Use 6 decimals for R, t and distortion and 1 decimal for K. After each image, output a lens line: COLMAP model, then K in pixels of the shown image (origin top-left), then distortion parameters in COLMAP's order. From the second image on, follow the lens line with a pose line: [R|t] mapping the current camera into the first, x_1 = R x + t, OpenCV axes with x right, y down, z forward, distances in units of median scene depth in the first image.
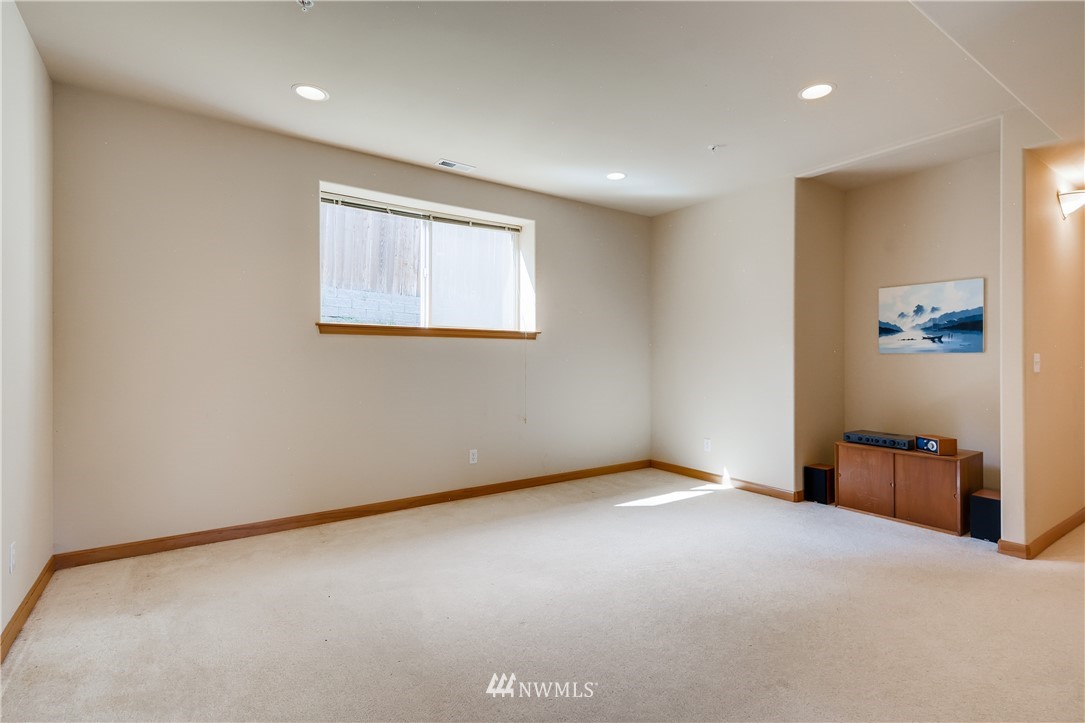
lens RADIAL K [[519.3, 0, 547.1], [0, 519.3, 358.0], [0, 0, 1]] dist [0.026894, -0.009383]
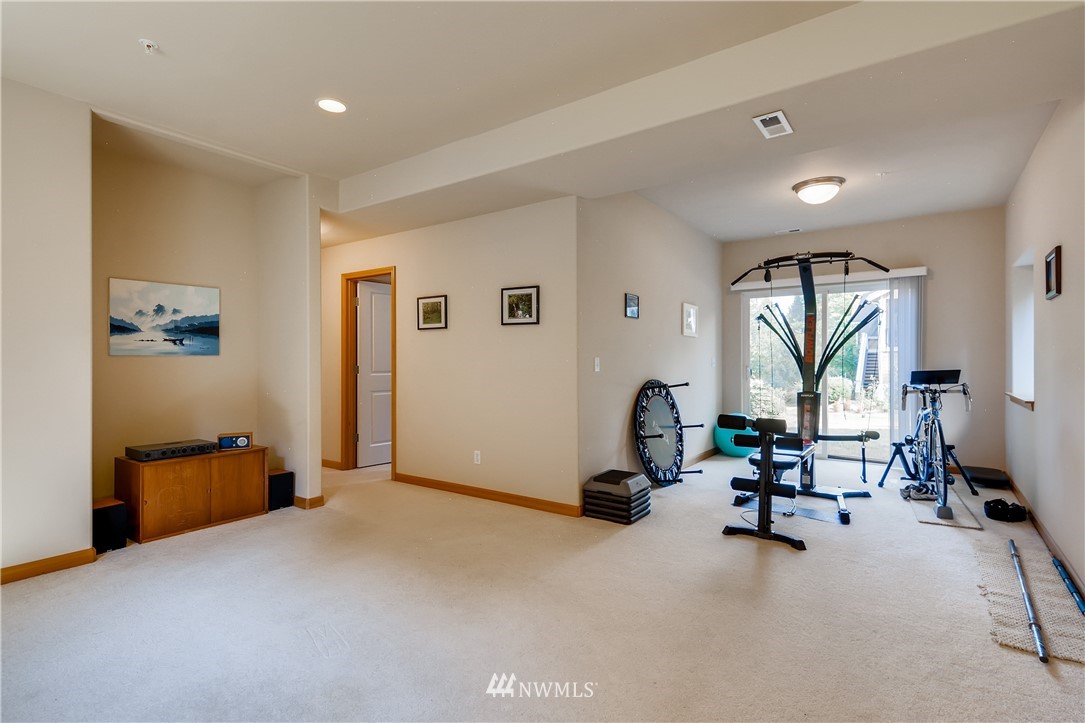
lens RADIAL K [[519.3, 0, 550.5], [0, 519.3, 360.6], [0, 0, 1]] dist [0.026894, -0.009383]
pose [[-0.327530, -0.001513, 0.944840, -0.426073], [0.004740, 0.999984, 0.003244, 0.000237], [-0.944829, 0.005541, -0.327517, 0.655176]]
